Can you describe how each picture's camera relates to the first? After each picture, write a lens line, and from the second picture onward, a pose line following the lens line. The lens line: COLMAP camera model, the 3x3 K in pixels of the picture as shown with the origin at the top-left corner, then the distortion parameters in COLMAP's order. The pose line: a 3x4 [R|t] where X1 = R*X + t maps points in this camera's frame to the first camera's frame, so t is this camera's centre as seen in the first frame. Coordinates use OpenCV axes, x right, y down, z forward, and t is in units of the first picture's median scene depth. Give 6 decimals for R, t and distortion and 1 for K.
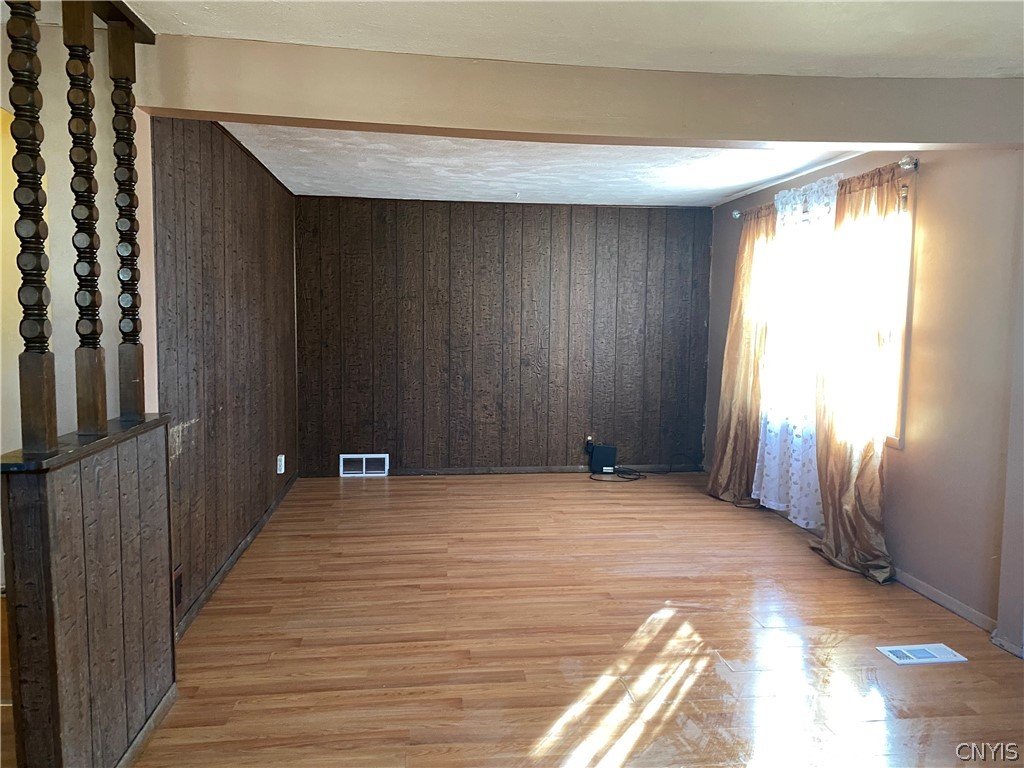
lens RADIAL K [[782.3, 0, 515.7], [0, 782.3, 385.2], [0, 0, 1]] dist [0.060041, -0.004642]
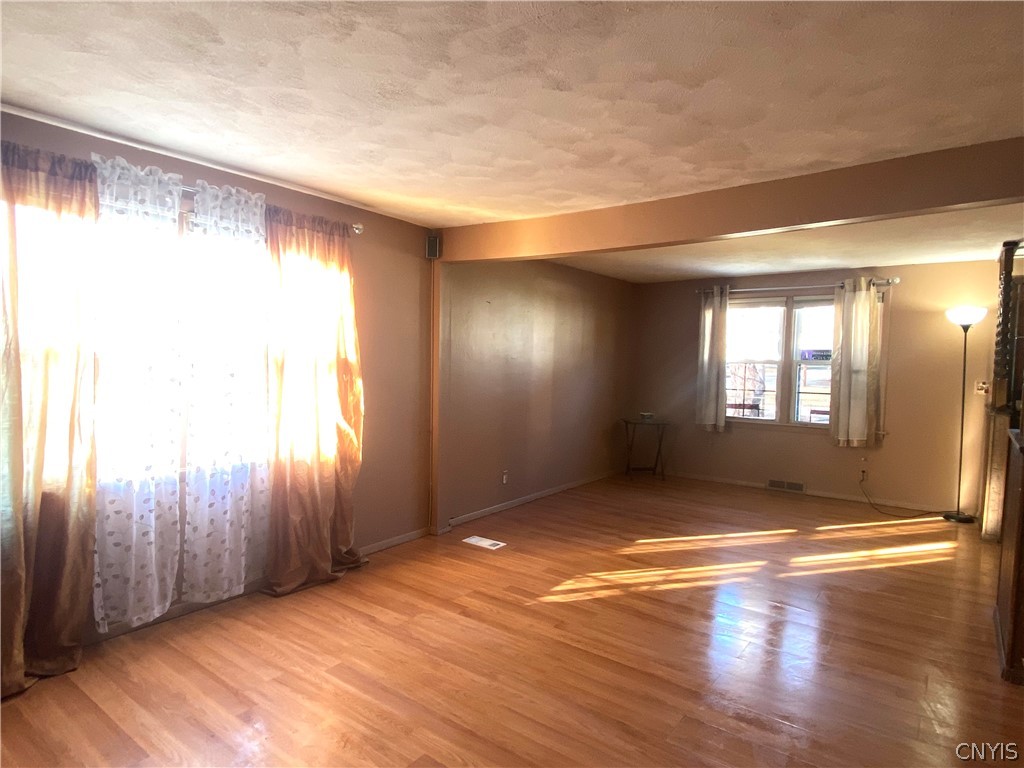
lens RADIAL K [[586.2, 0, 516.7], [0, 586.2, 384.3], [0, 0, 1]] dist [0.007744, -0.000481]
pose [[-0.721603, -0.063191, 0.689418, -0.408841], [0.033340, 0.991498, 0.125777, -0.168538], [-0.691504, 0.113746, -0.713361, 1.793531]]
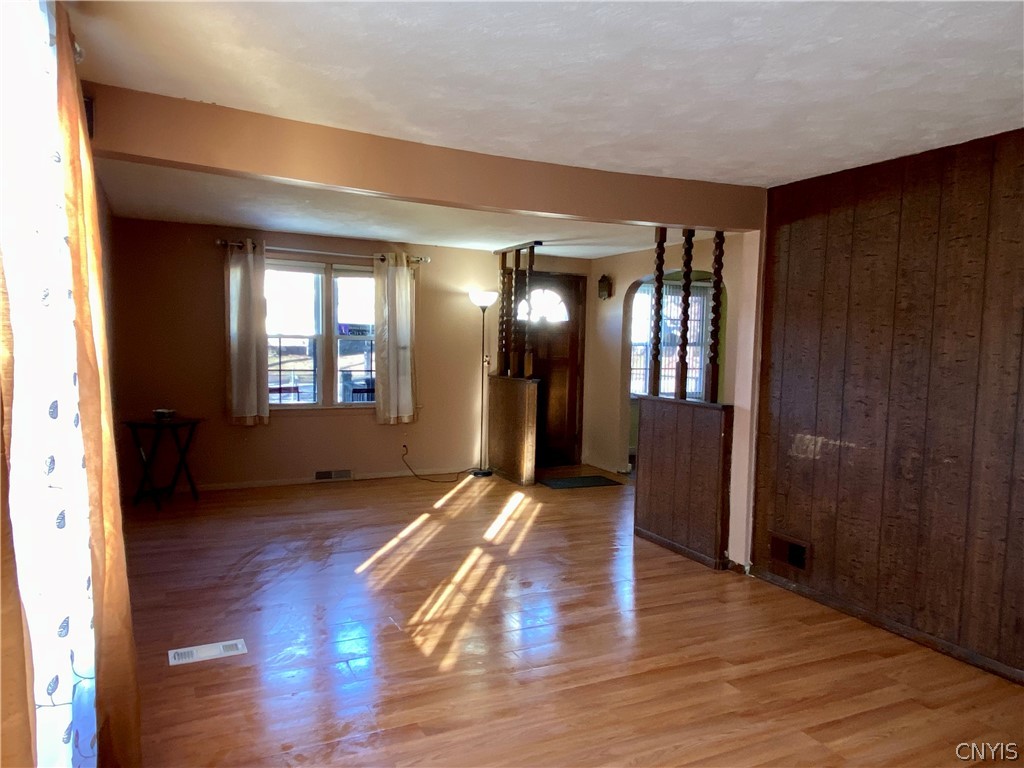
lens RADIAL K [[685.1, 0, 512.6], [0, 685.1, 391.0], [0, 0, 1]] dist [0.030328, -0.000391]
pose [[-0.941294, -0.020327, -0.336974, 0.432916], [-0.075671, 0.985490, 0.151932, -0.159500], [0.328996, 0.168512, -0.929174, 1.862071]]
